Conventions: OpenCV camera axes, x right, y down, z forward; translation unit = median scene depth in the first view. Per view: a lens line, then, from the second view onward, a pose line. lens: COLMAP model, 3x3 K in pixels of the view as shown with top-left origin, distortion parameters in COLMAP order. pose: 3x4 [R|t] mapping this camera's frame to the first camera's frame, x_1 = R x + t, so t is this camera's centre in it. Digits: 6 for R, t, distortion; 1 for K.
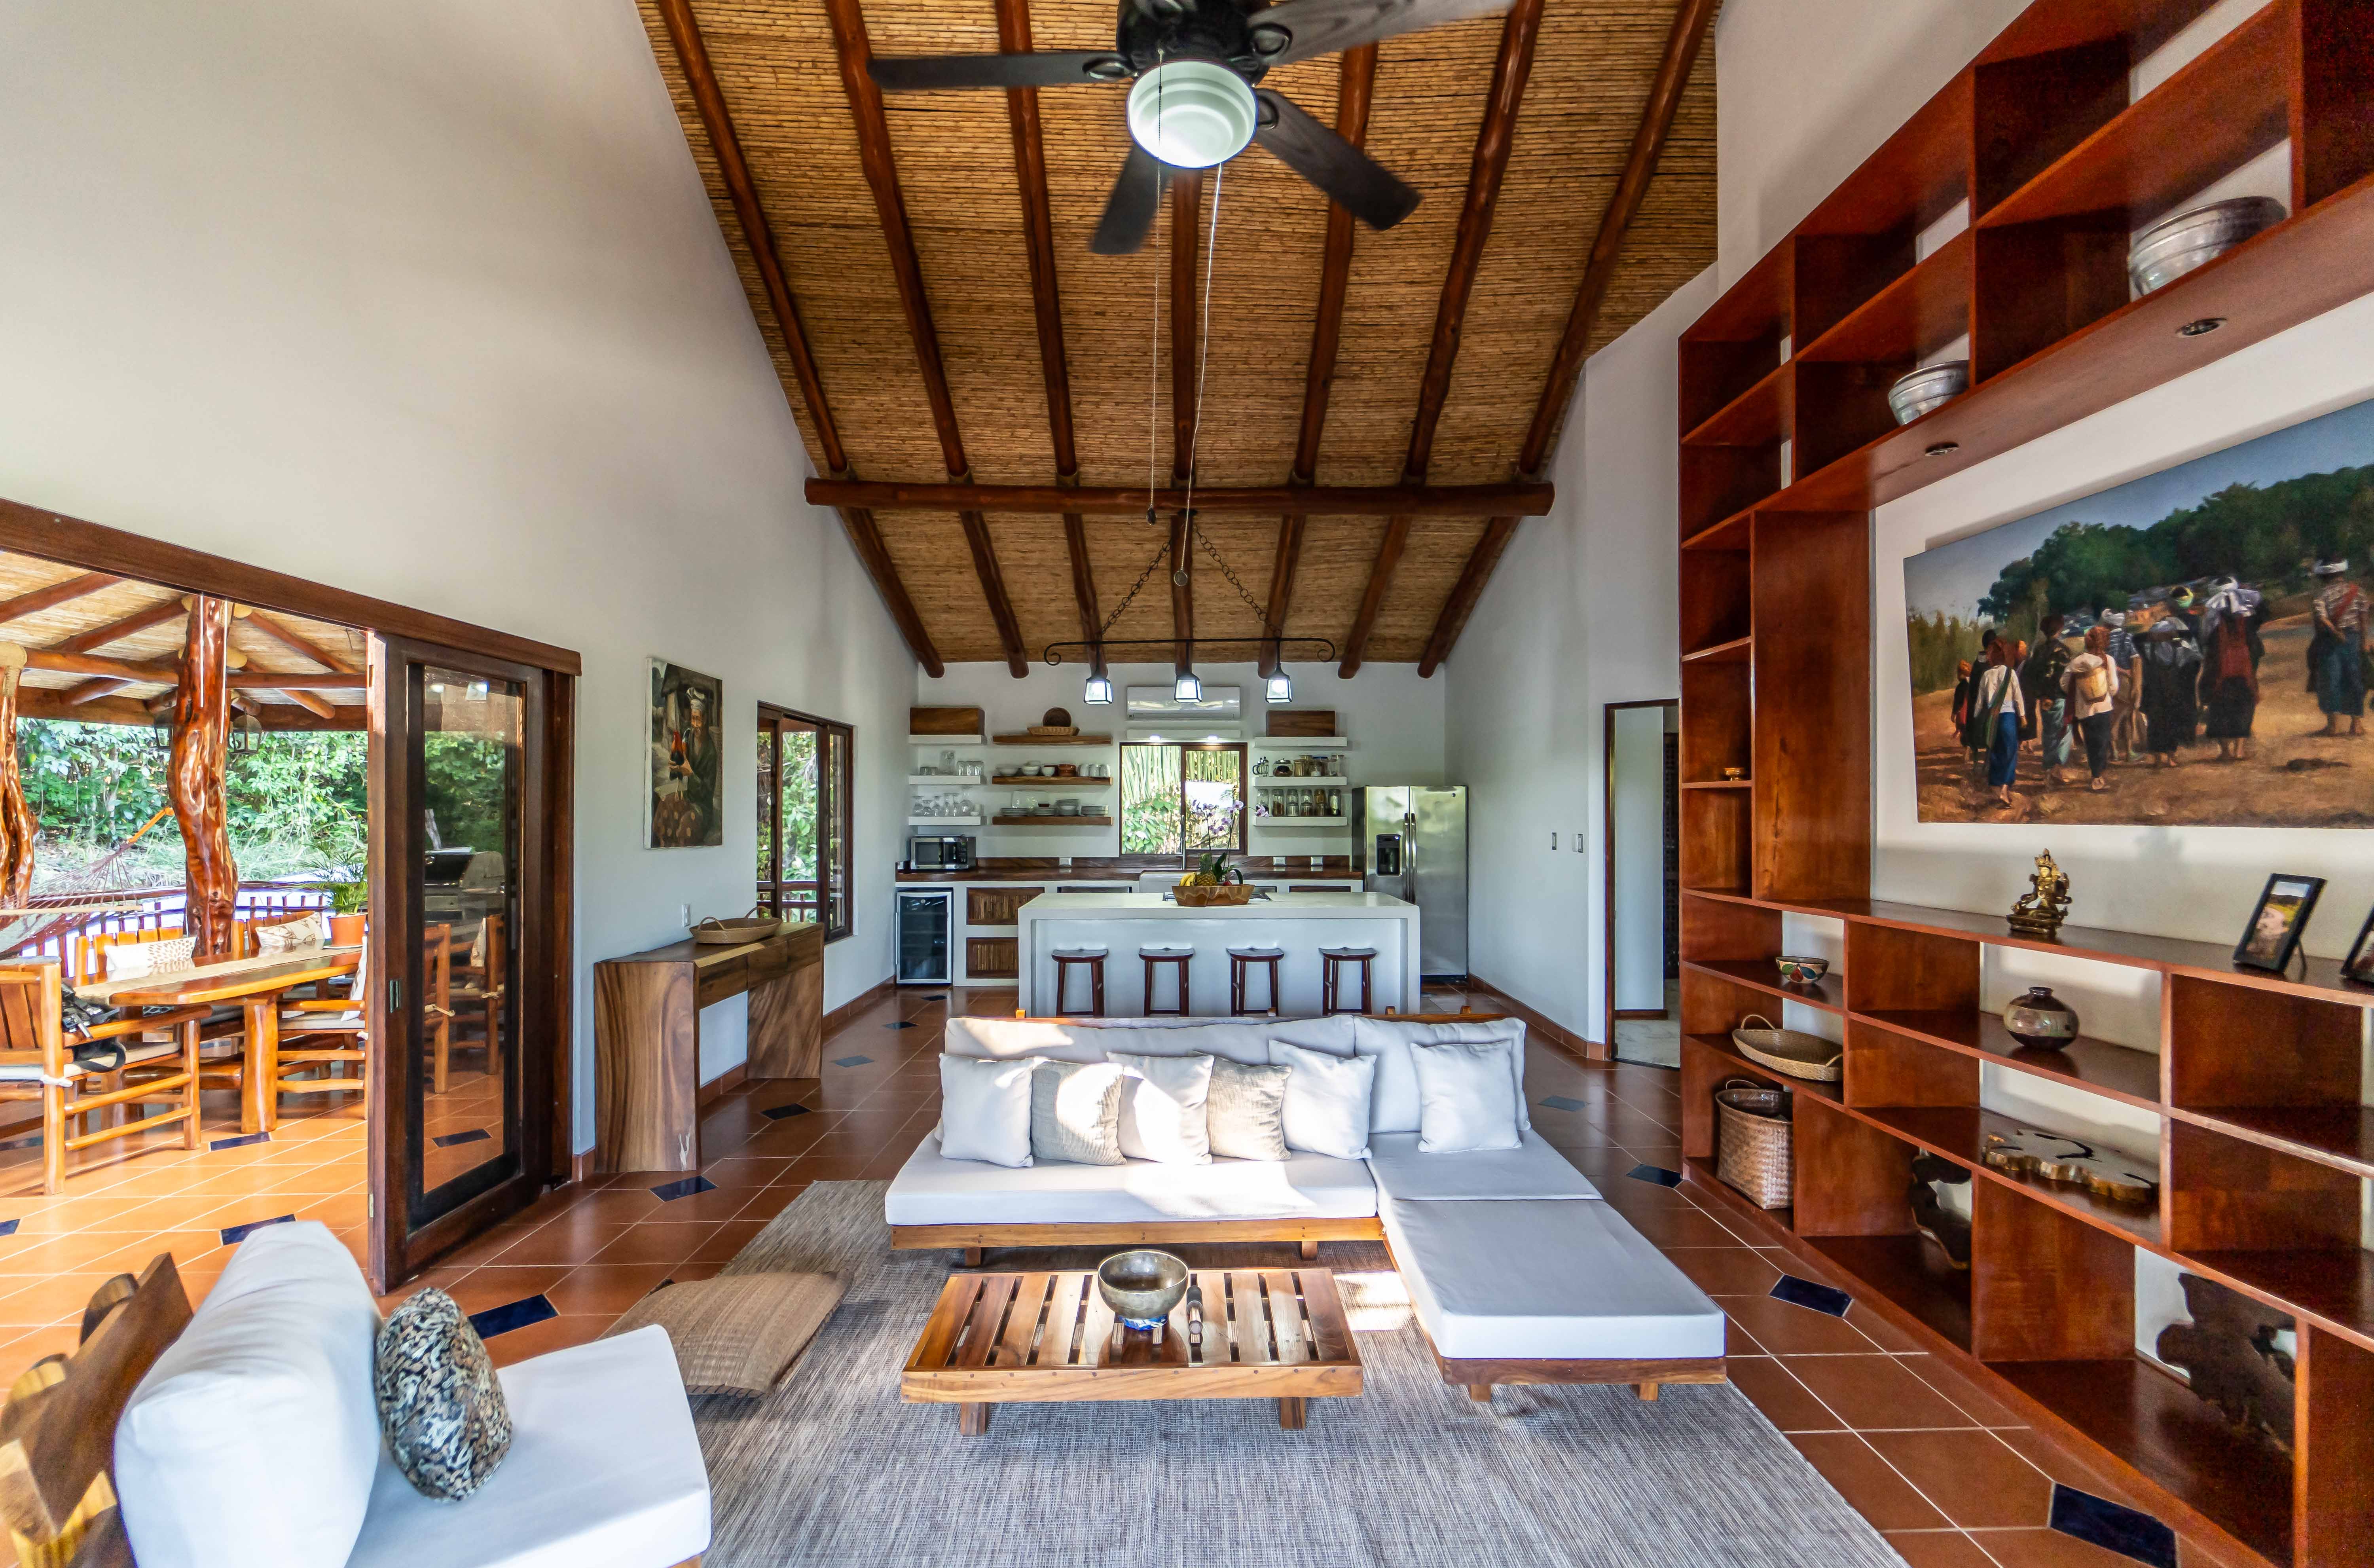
lens RADIAL K [[961.8, 0, 1219.2], [0, 961.8, 804.4], [0, 0, 1]] dist [-0.008336, 0.000043]
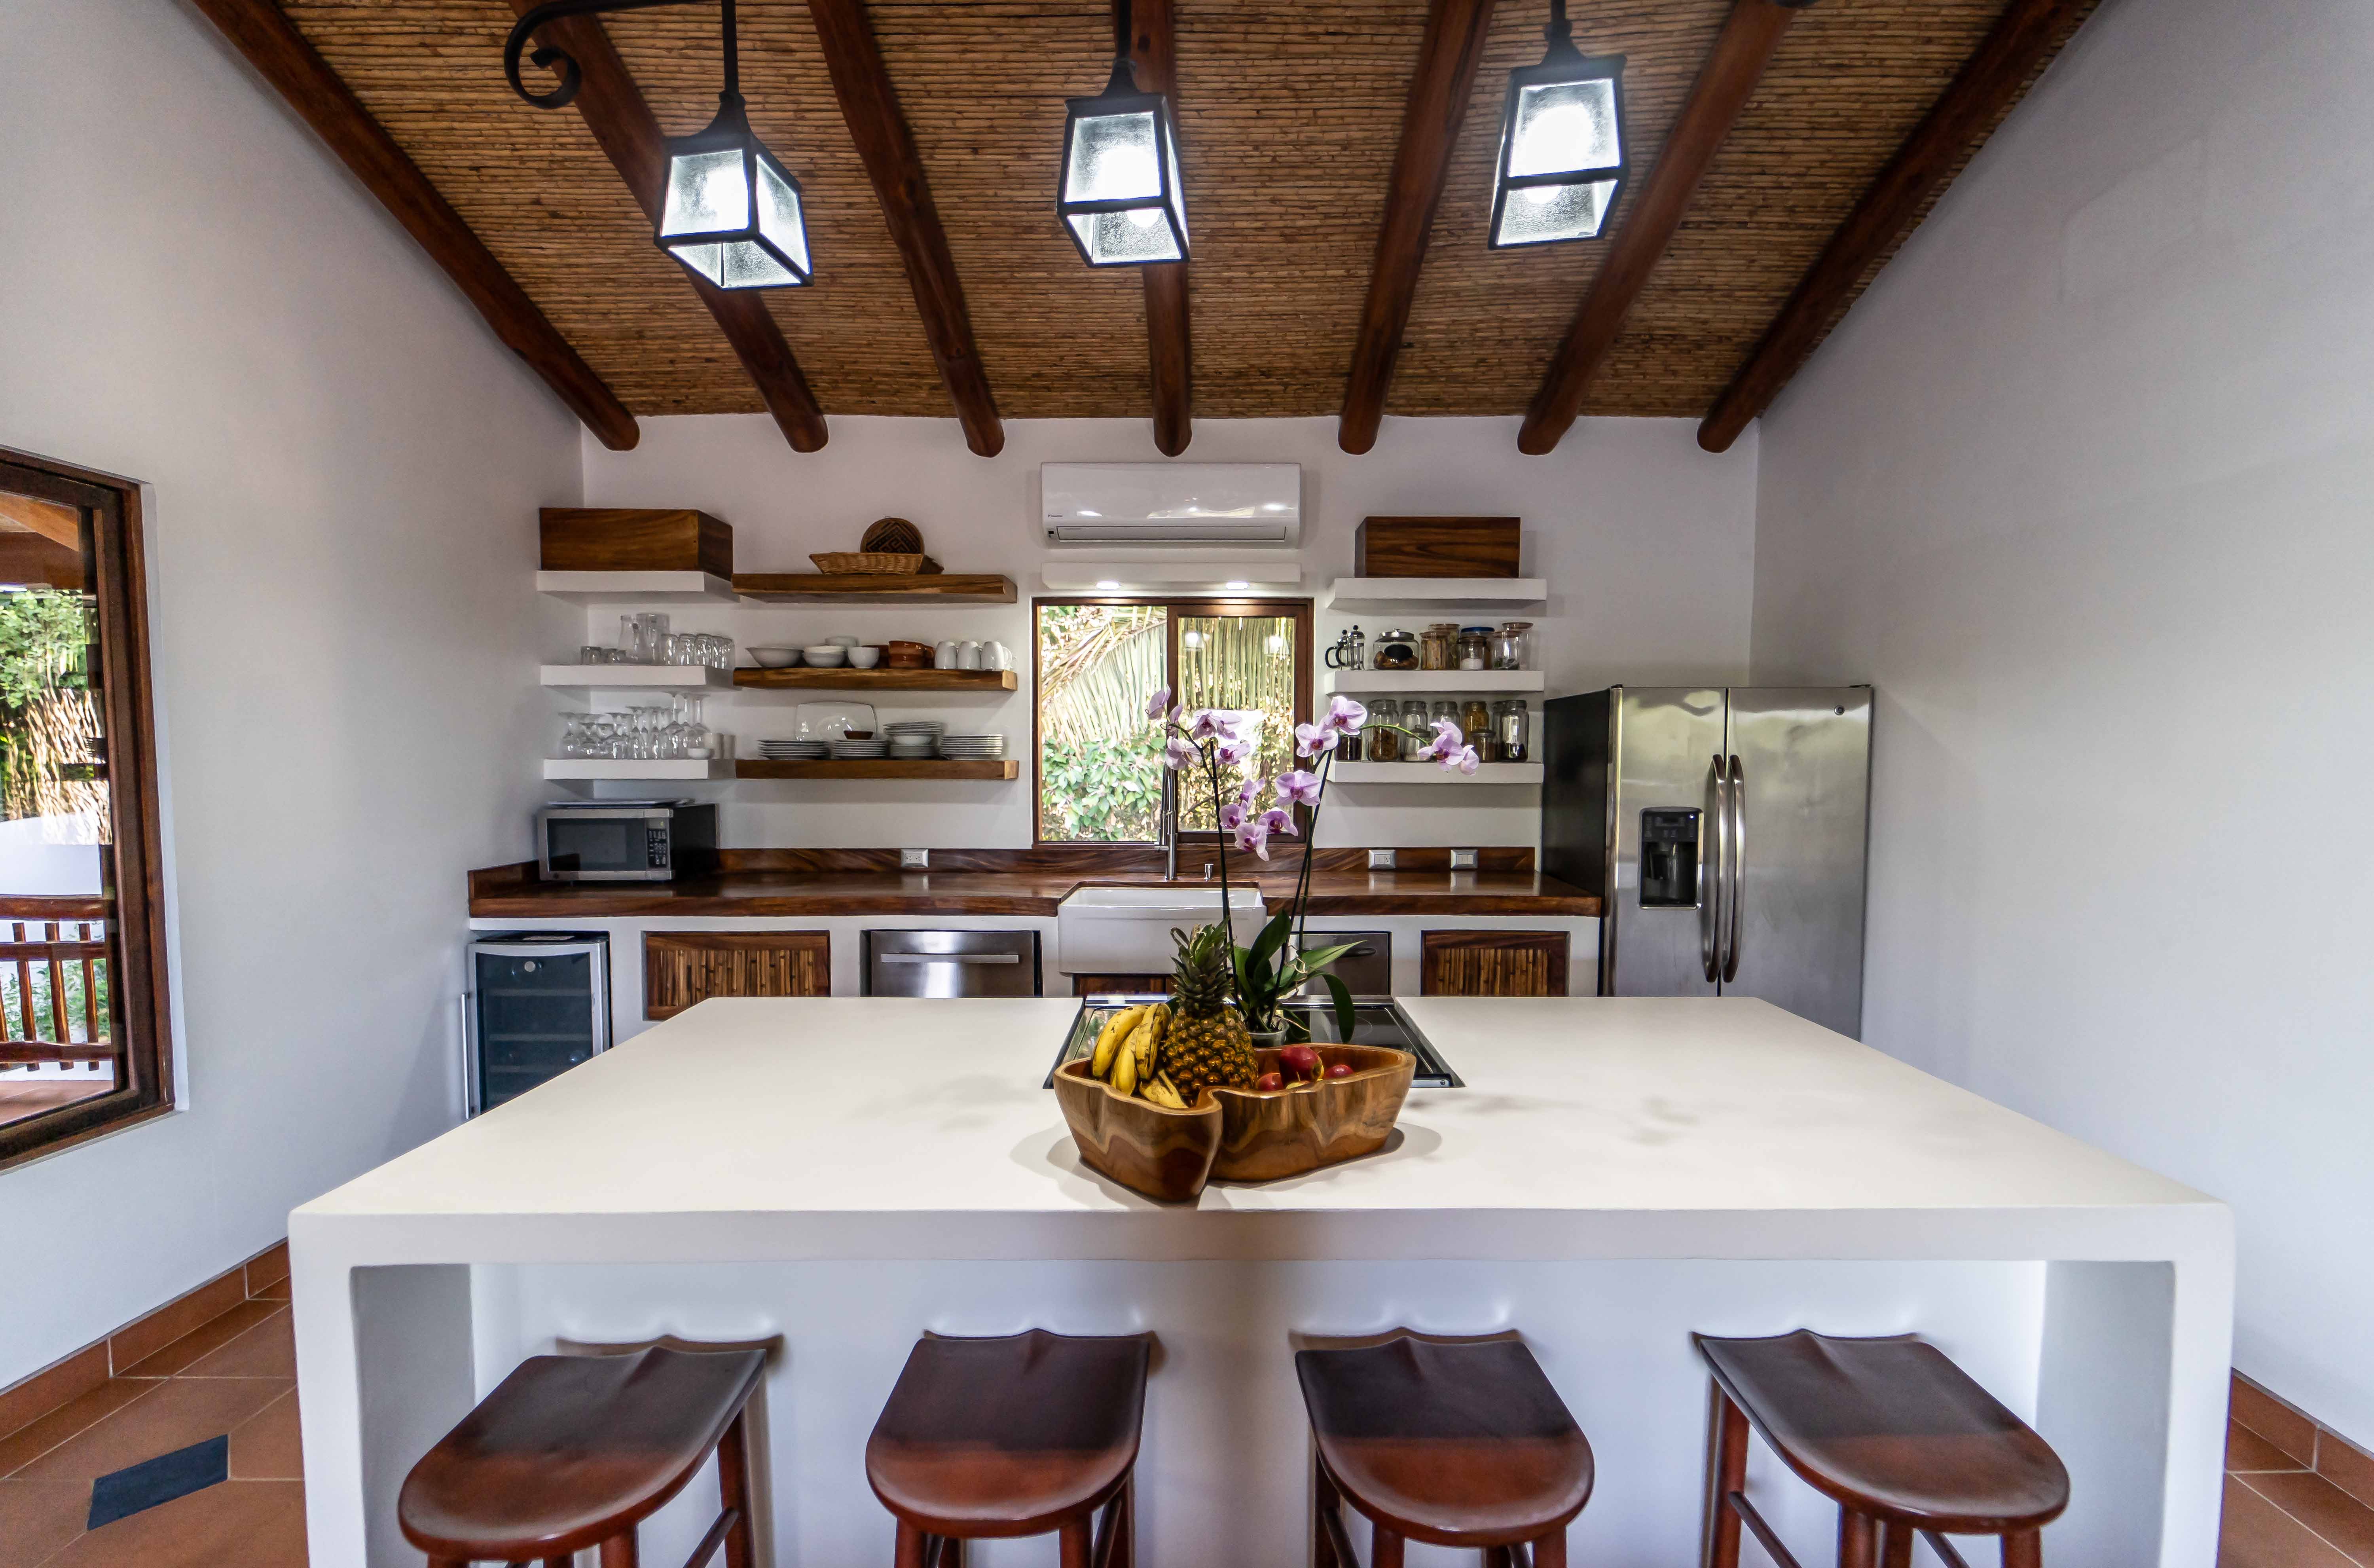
lens RADIAL K [[961.8, 0, 1219.2], [0, 961.8, 804.4], [0, 0, 1]] dist [-0.008336, 0.000043]
pose [[0.999687, 0.004762, -0.024576, -0.009976], [-0.003303, 0.998249, 0.059060, 0.017394], [0.024814, -0.058961, 0.997952, 1.559761]]
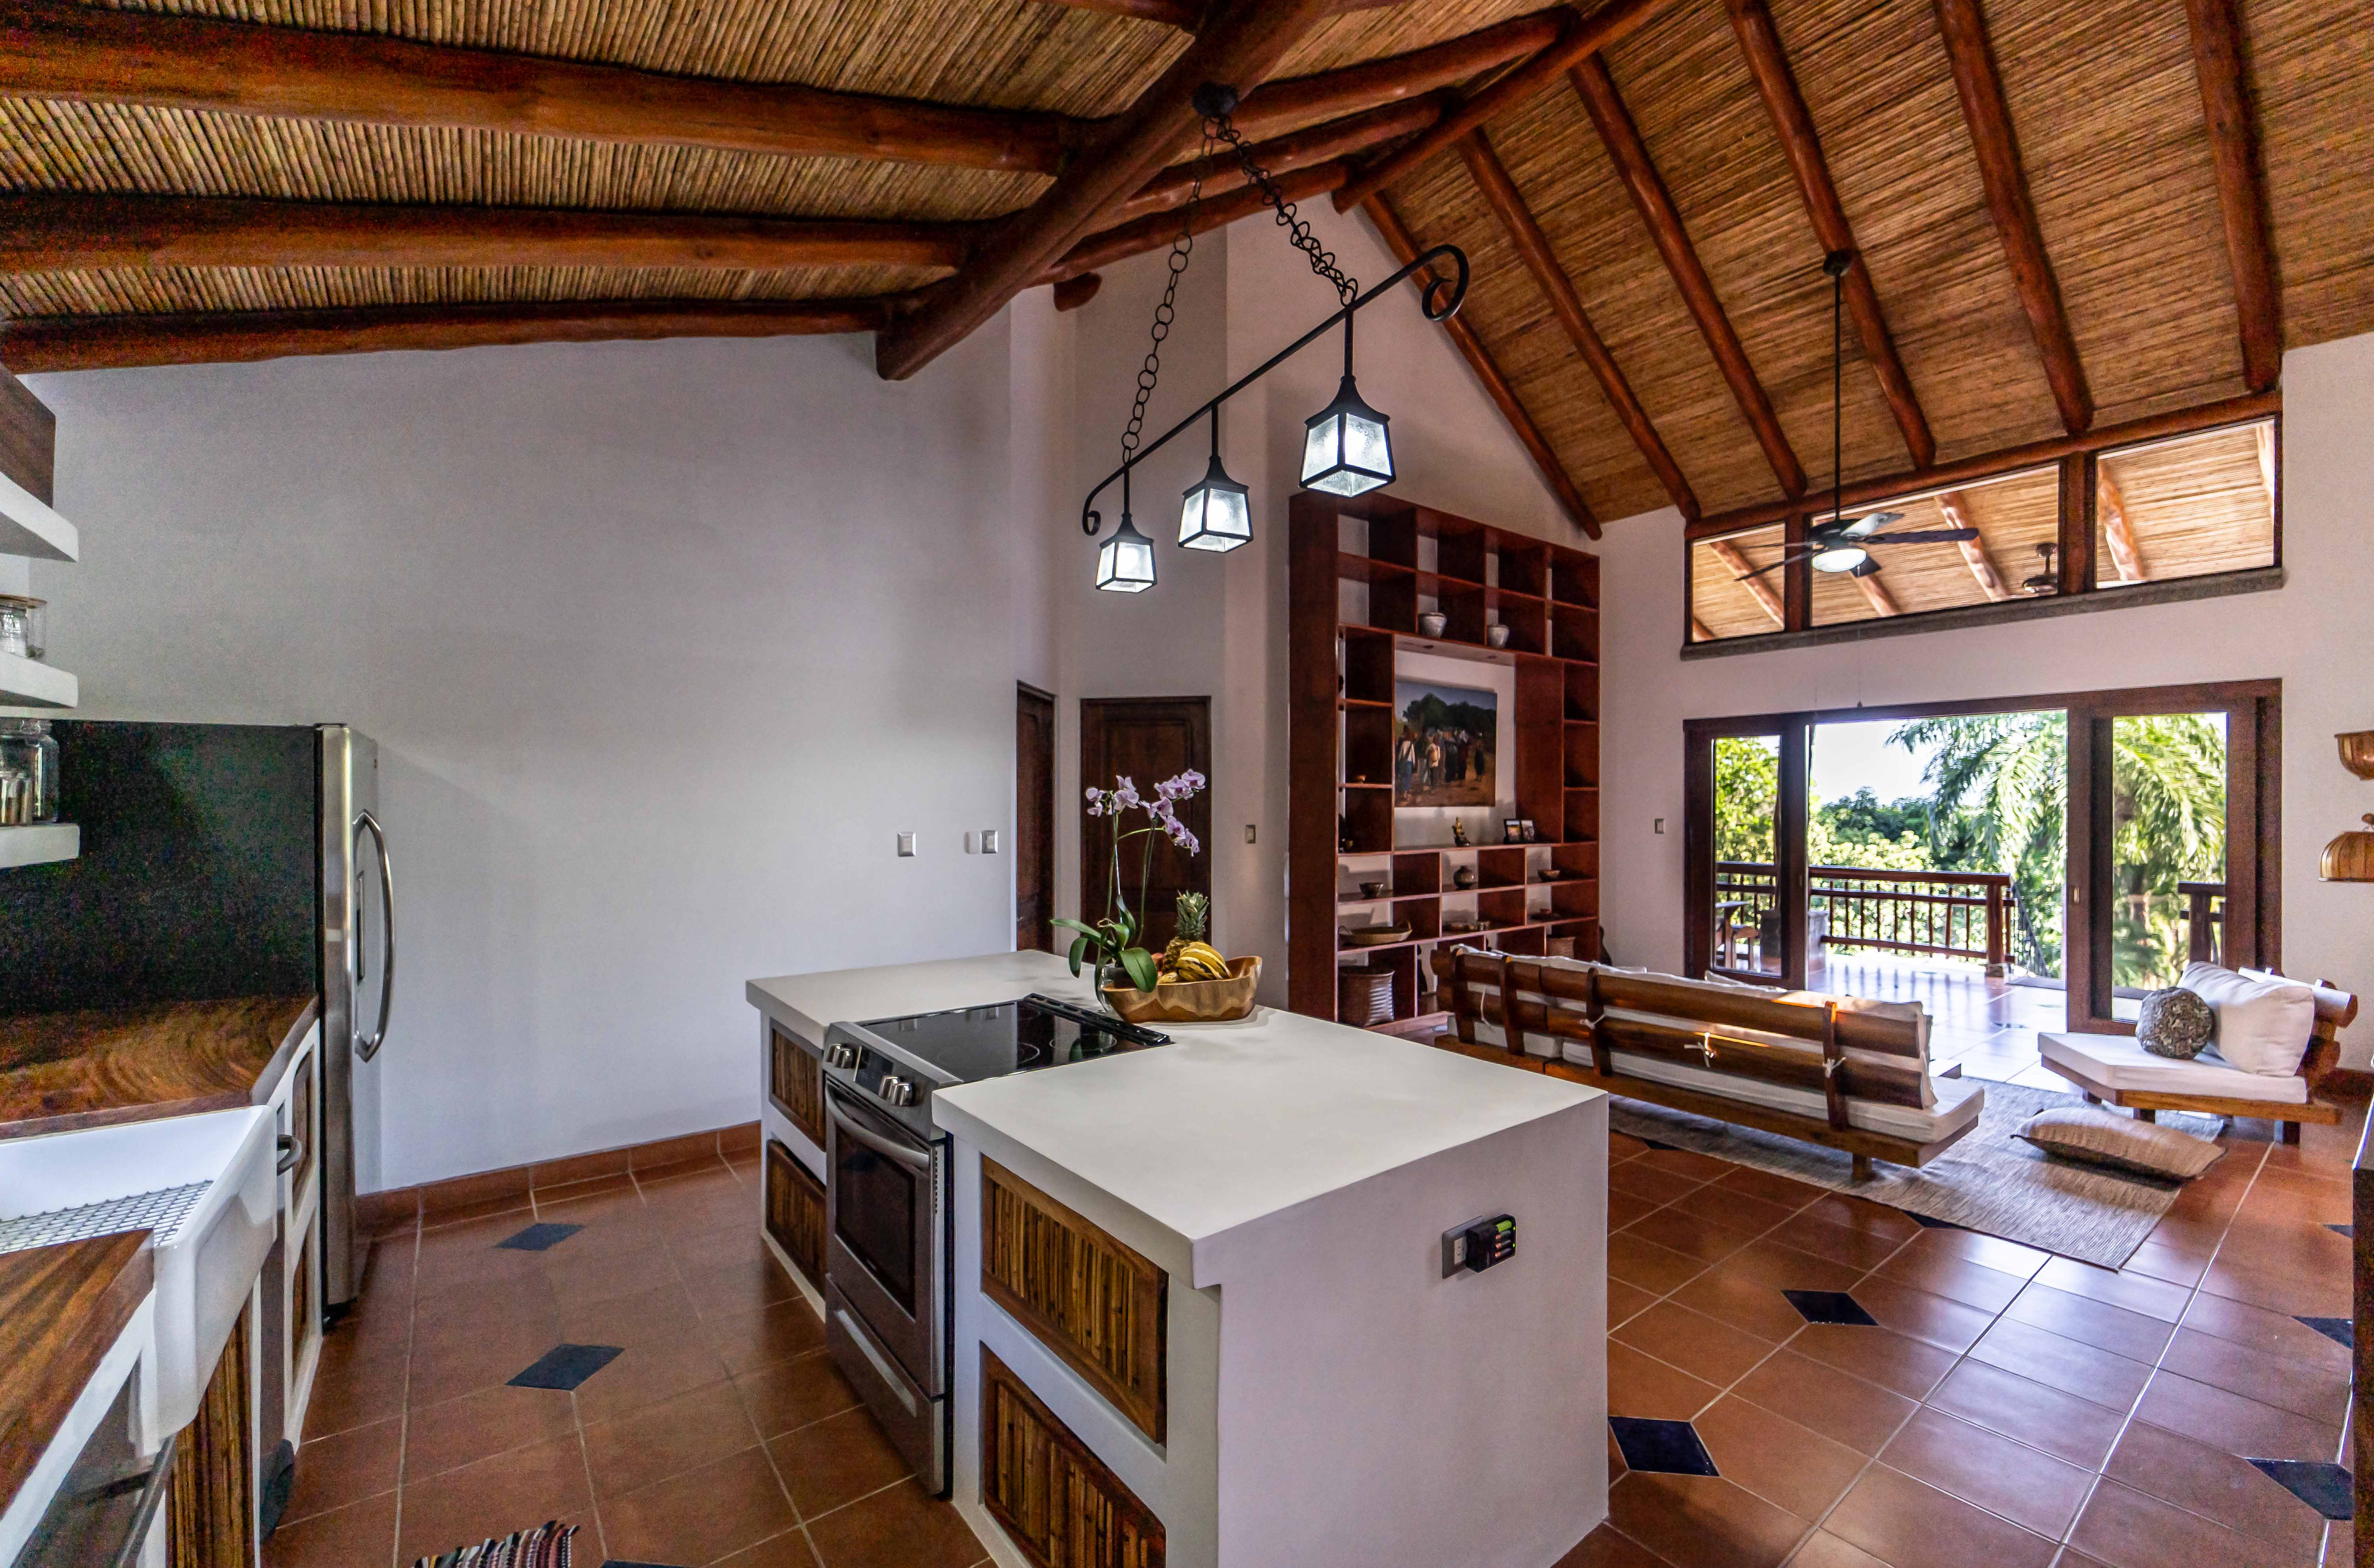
lens RADIAL K [[961.8, 0, 1219.2], [0, 961.8, 804.4], [0, 0, 1]] dist [-0.008336, 0.000043]
pose [[-0.593904, -0.000604, 0.804535, -0.740571], [-0.004391, 0.999987, -0.002490, 0.018694], [-0.804524, -0.005012, -0.593900, 2.502191]]
